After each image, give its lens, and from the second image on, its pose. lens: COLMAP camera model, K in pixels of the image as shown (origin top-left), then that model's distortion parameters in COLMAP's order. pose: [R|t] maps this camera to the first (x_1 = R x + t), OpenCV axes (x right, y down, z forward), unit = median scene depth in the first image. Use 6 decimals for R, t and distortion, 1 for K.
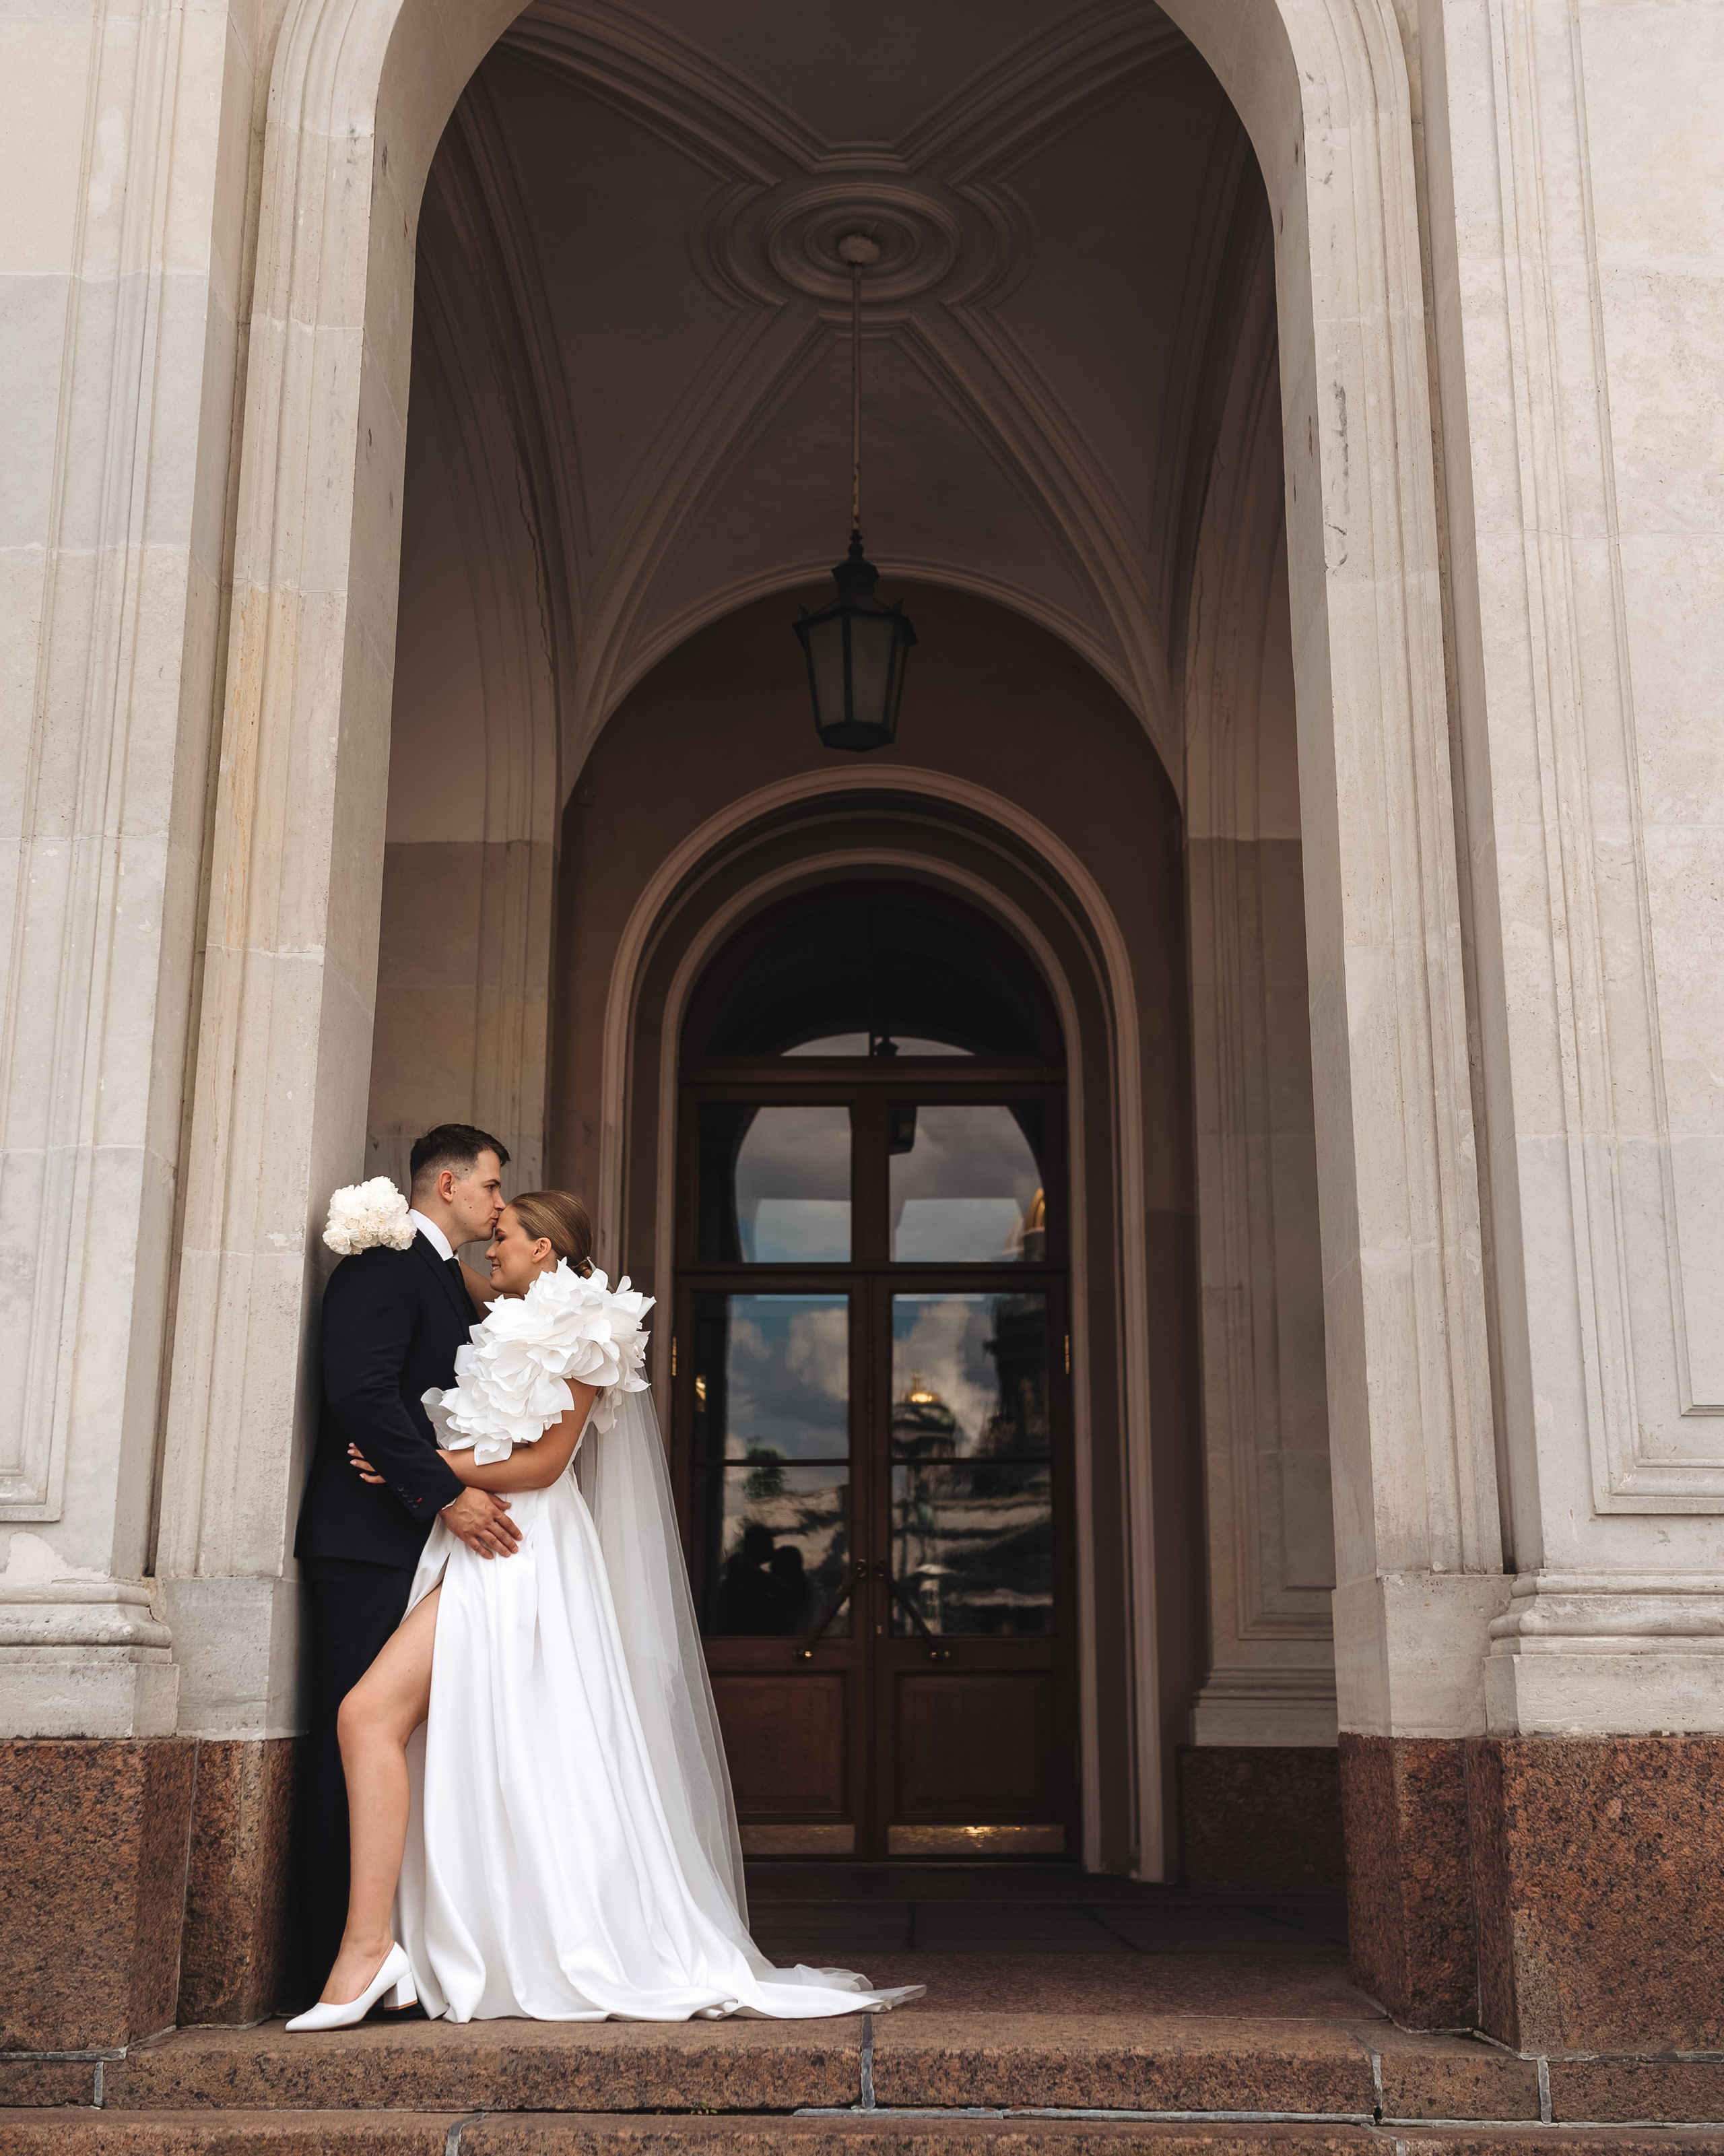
lens RADIAL K [[2339.3, 0, 863.1], [0, 2339.3, 1022.0], [0, 0, 1]] dist [0.053451, -0.063272]
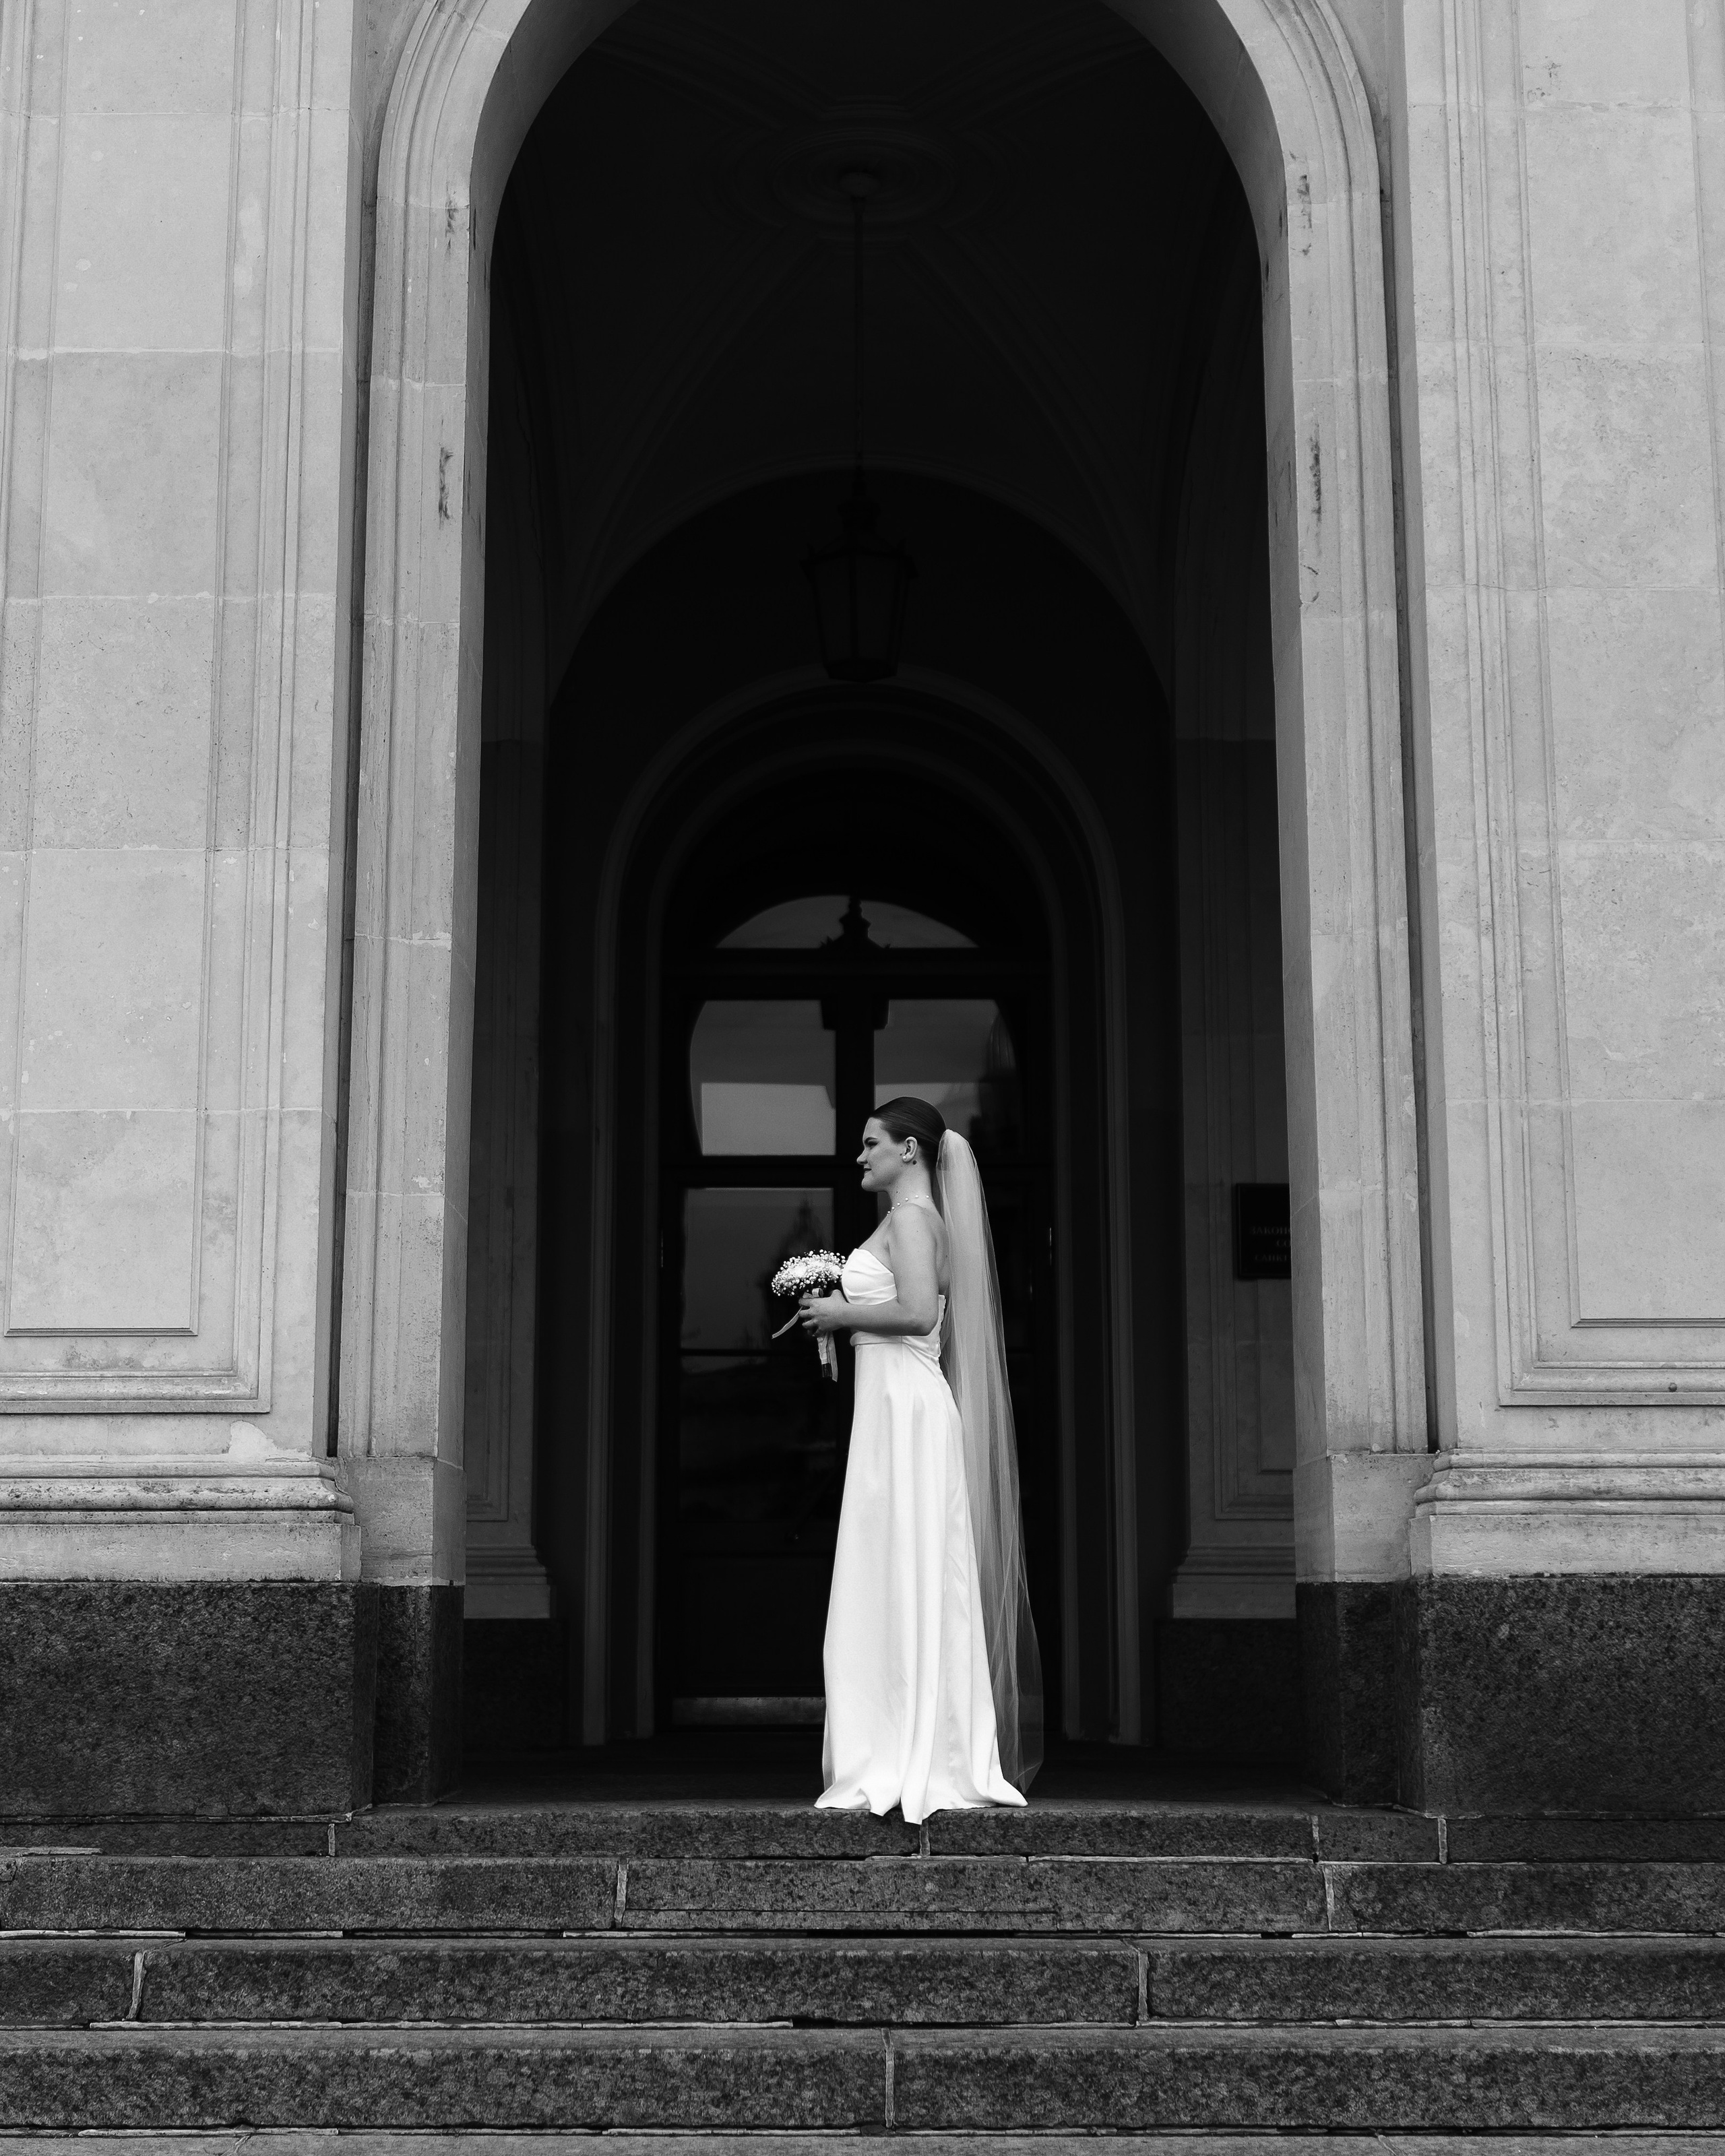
lens RADIAL K [[2426.7, 0, 862.5], [0, 2426.7, 1078.0], [0, 0, 1]] dist [0.012811, -0.027229]
pose [[0.999936, 0.000228, 0.011314, -0.037862], [-0.001068, 0.997236, 0.074291, -0.053977], [-0.011266, -0.074299, 0.997172, -0.242666]]
